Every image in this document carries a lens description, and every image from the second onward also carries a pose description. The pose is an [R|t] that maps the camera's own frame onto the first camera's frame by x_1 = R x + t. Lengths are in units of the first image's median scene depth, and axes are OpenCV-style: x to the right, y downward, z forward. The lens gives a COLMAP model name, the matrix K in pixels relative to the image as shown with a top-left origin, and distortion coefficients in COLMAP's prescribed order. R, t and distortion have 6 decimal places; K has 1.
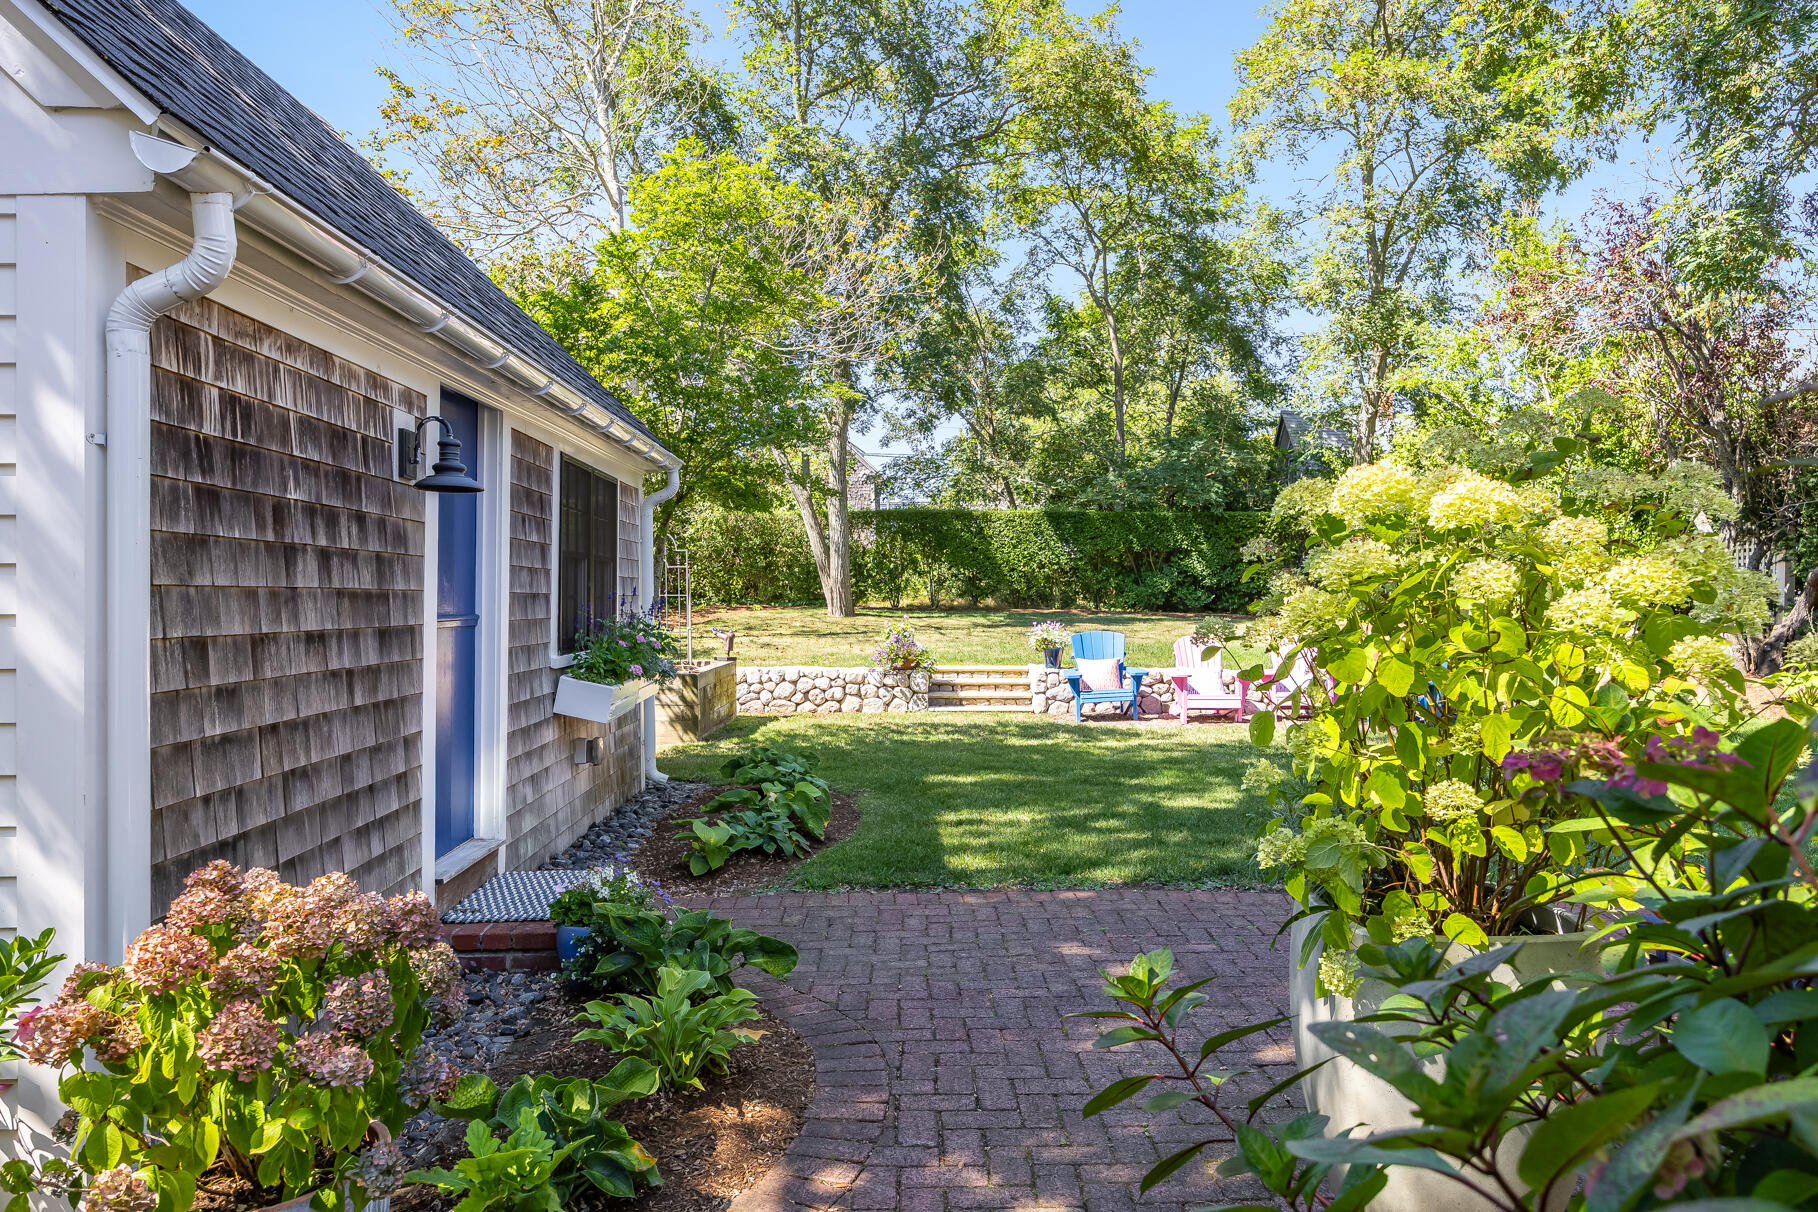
lens RADIAL K [[1231.2, 0, 909.0], [0, 1231.2, 606.0], [0, 0, 1]] dist [-0.003152, 0.001728]
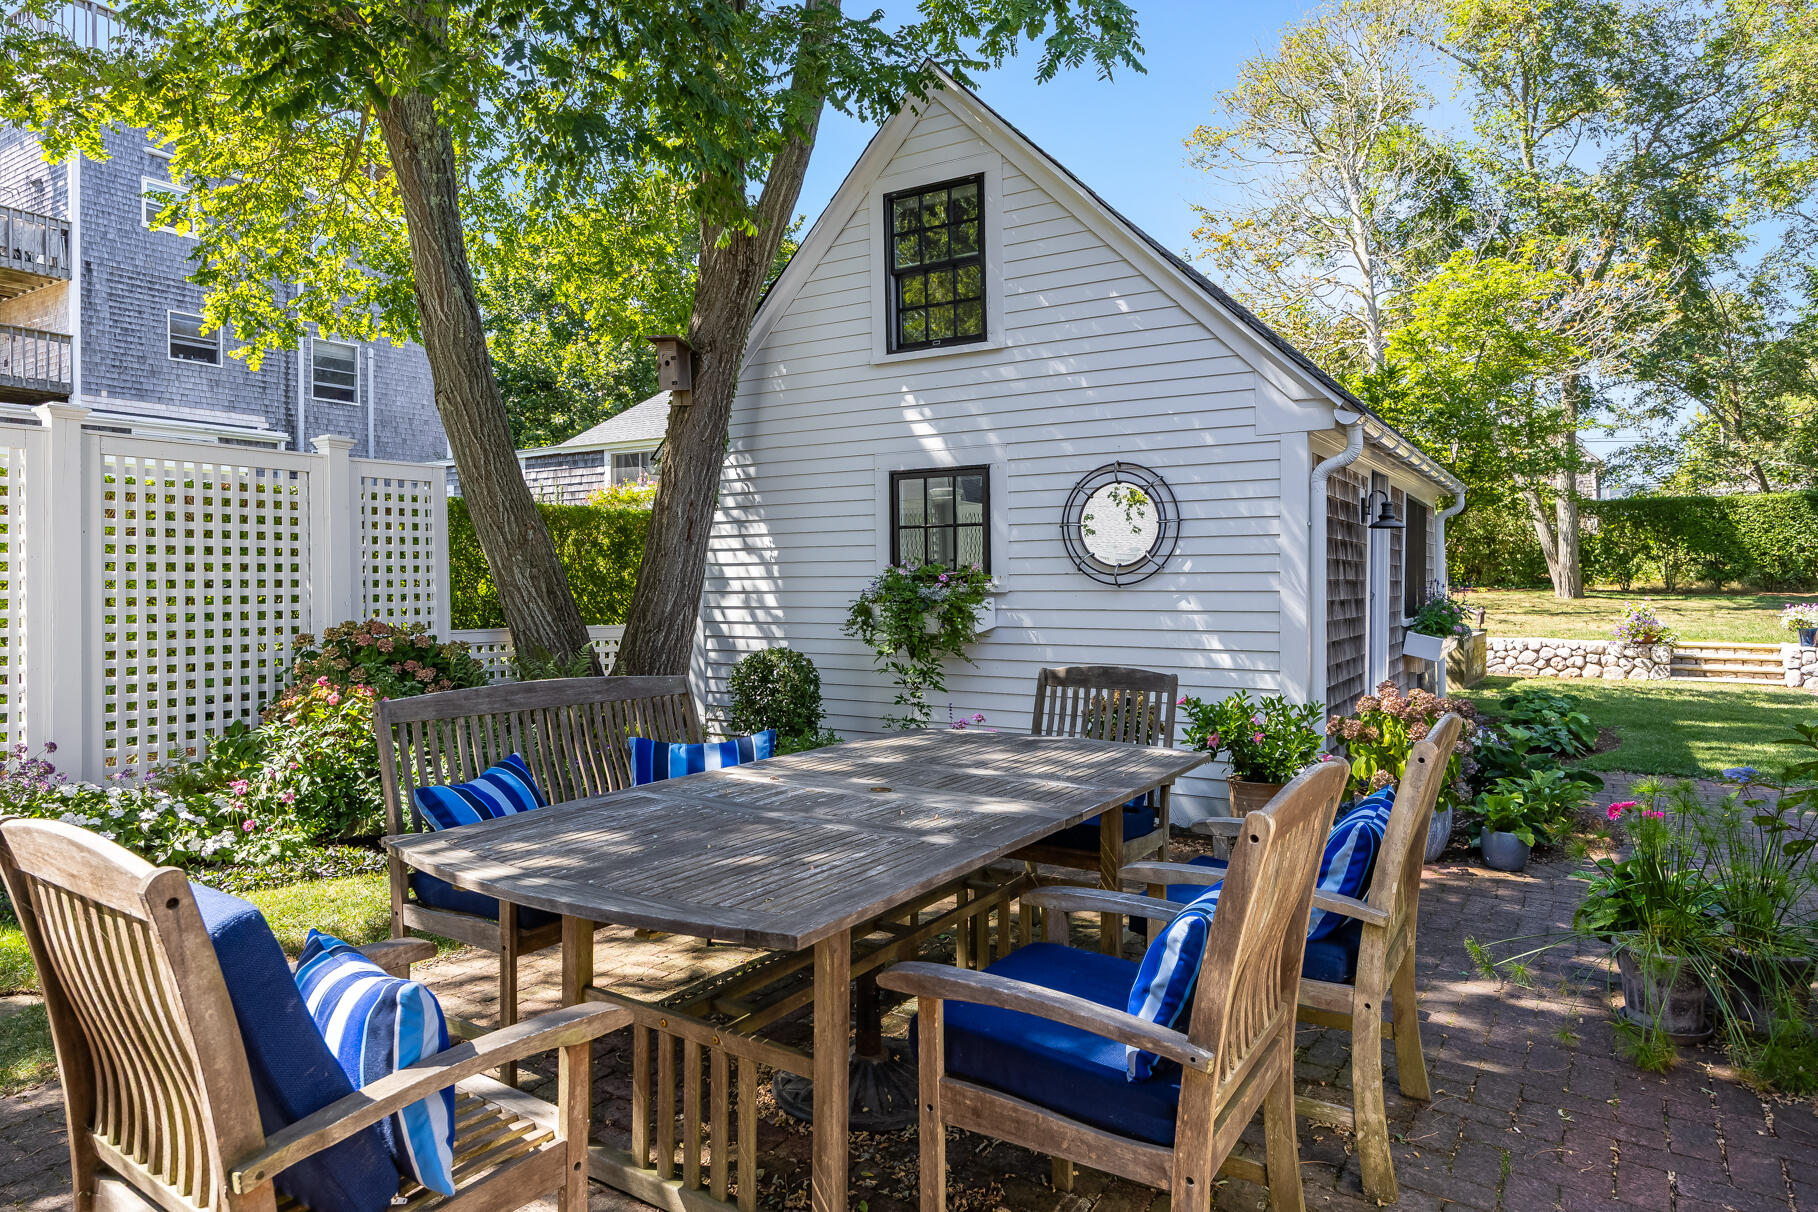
lens RADIAL K [[1079.7, 0, 911.3], [0, 1079.7, 580.9], [0, 0, 1]] dist [-0.004591, -0.000400]
pose [[0.832218, -0.000303, -0.554448, -0.016590], [-0.003351, 0.999979, -0.005577, 0.000305], [0.554438, 0.006500, 0.832199, -0.237233]]
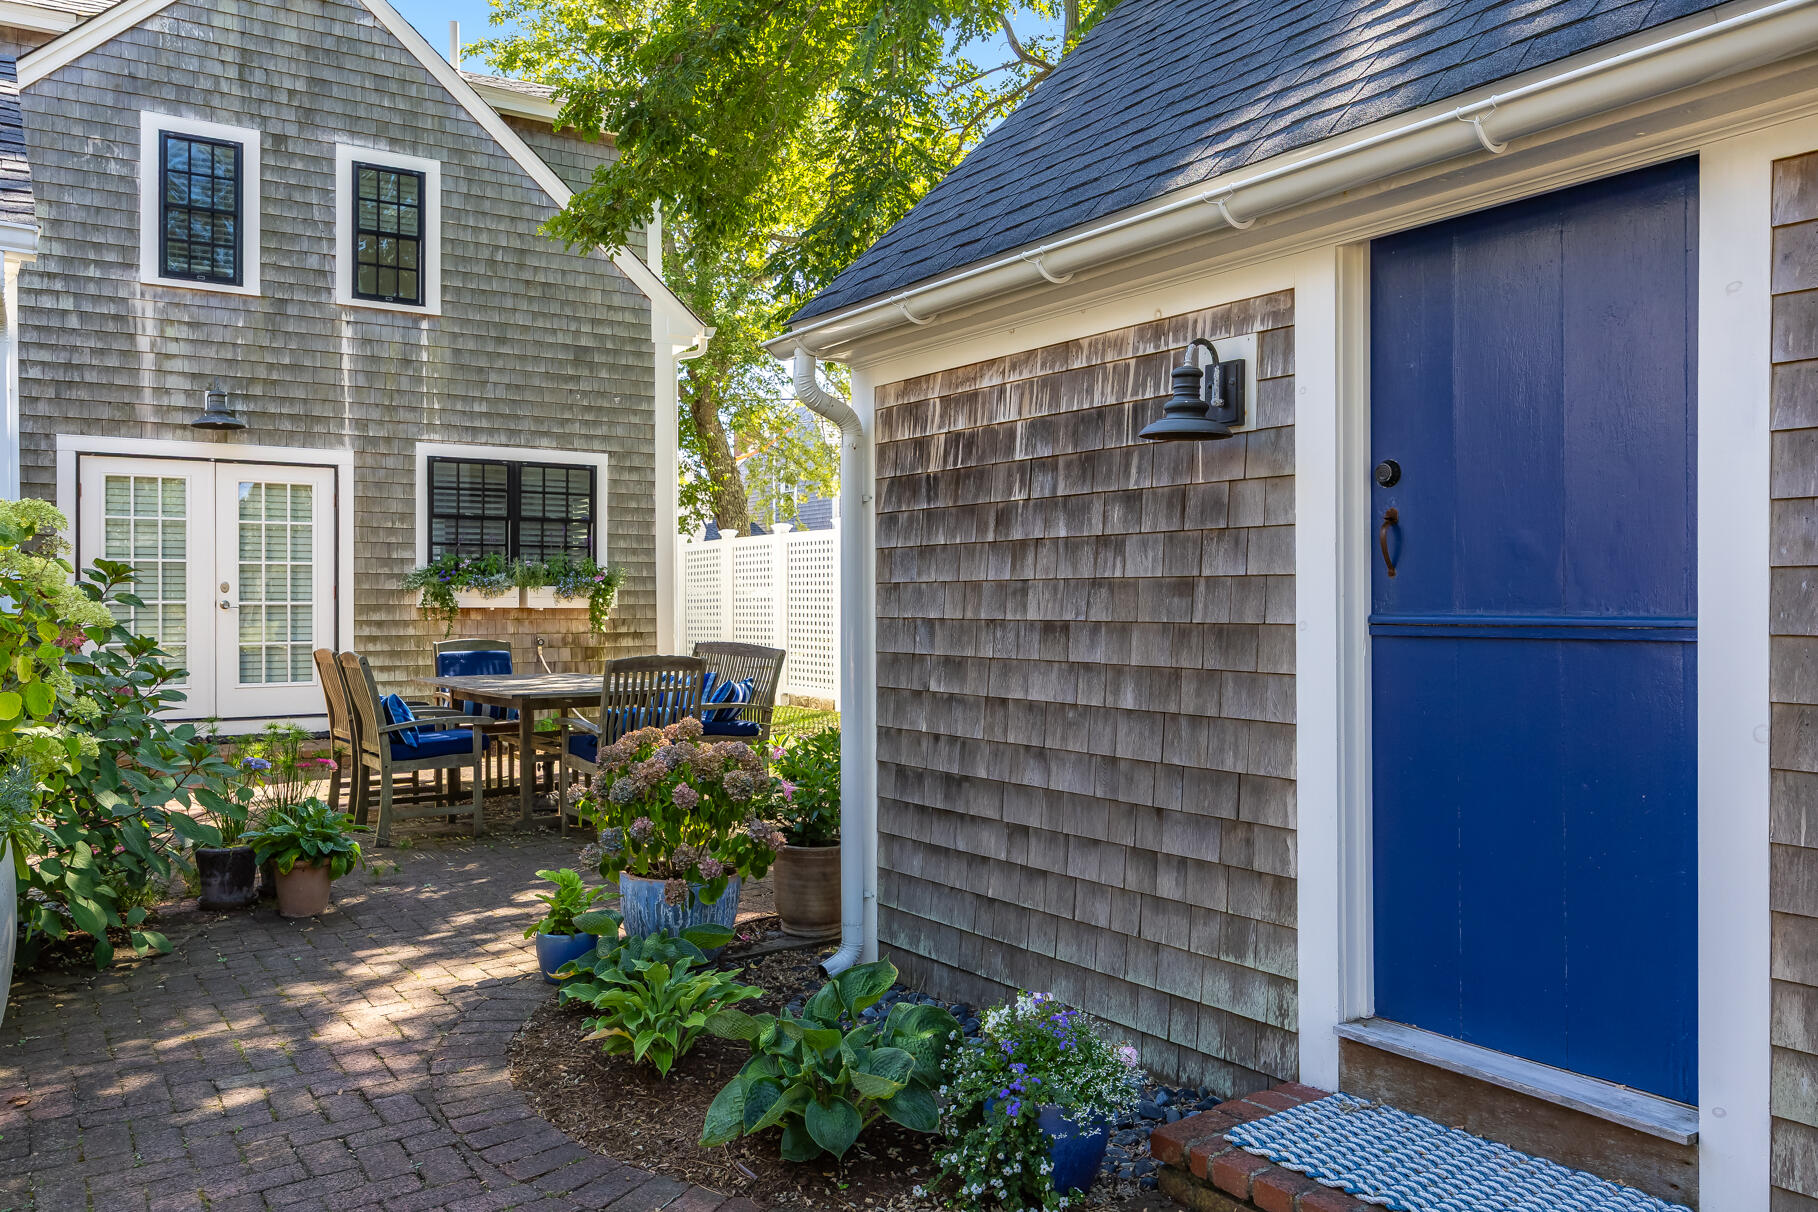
lens RADIAL K [[1318.8, 0, 909.0], [0, 1318.8, 606.0], [0, 0, 1]] dist [0.005976, -0.007366]
pose [[-0.835995, -0.001480, -0.548735, 0.053525], [-0.007328, 0.999937, 0.008468, -0.000158], [0.548688, 0.011100, -0.835953, 0.446156]]
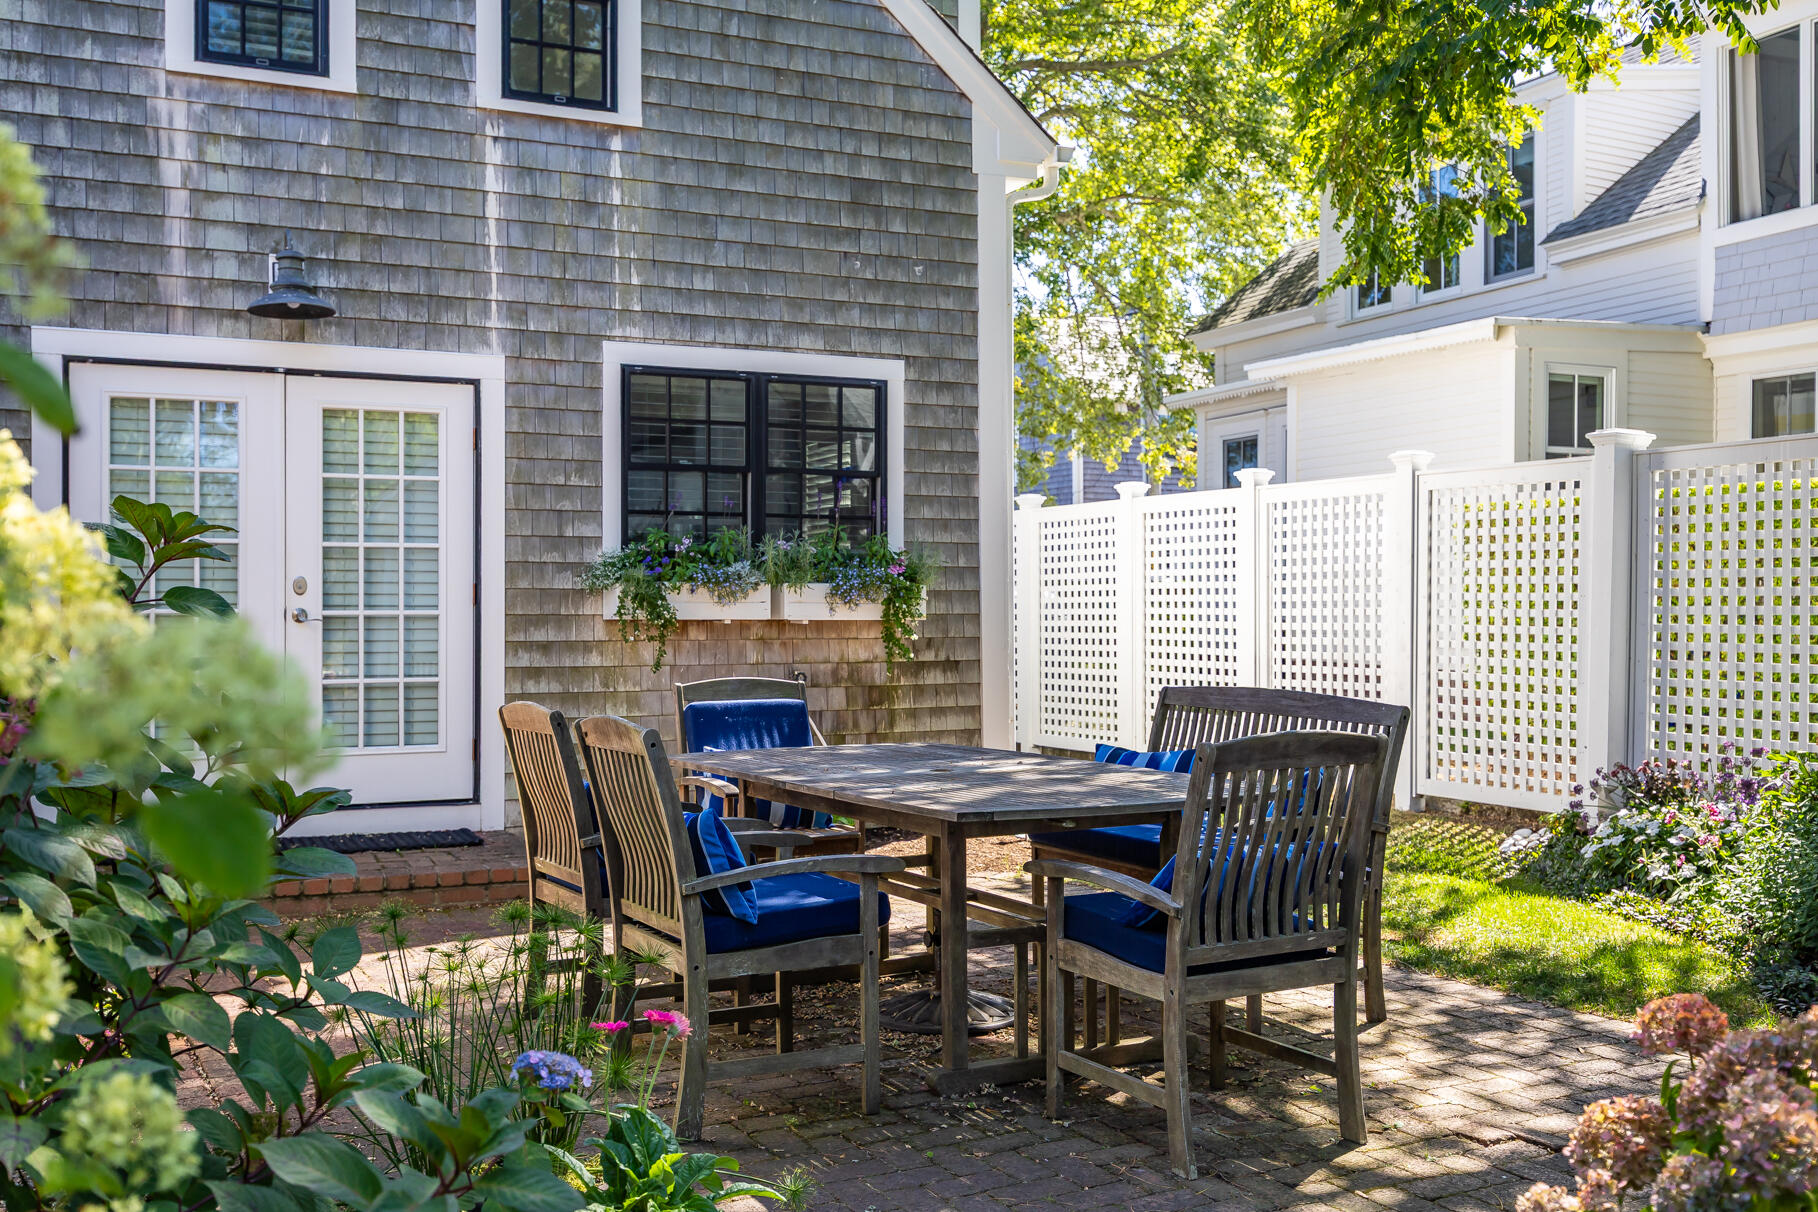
lens RADIAL K [[1755.0, 0, 909.0], [0, 1755.0, 606.0], [0, 0, 1]] dist [0.012499, -0.000111]
pose [[-0.893044, -0.002242, -0.449964, 0.050102], [-0.004674, 0.999980, 0.004294, 0.001536], [0.449946, 0.005938, -0.893036, 0.232199]]
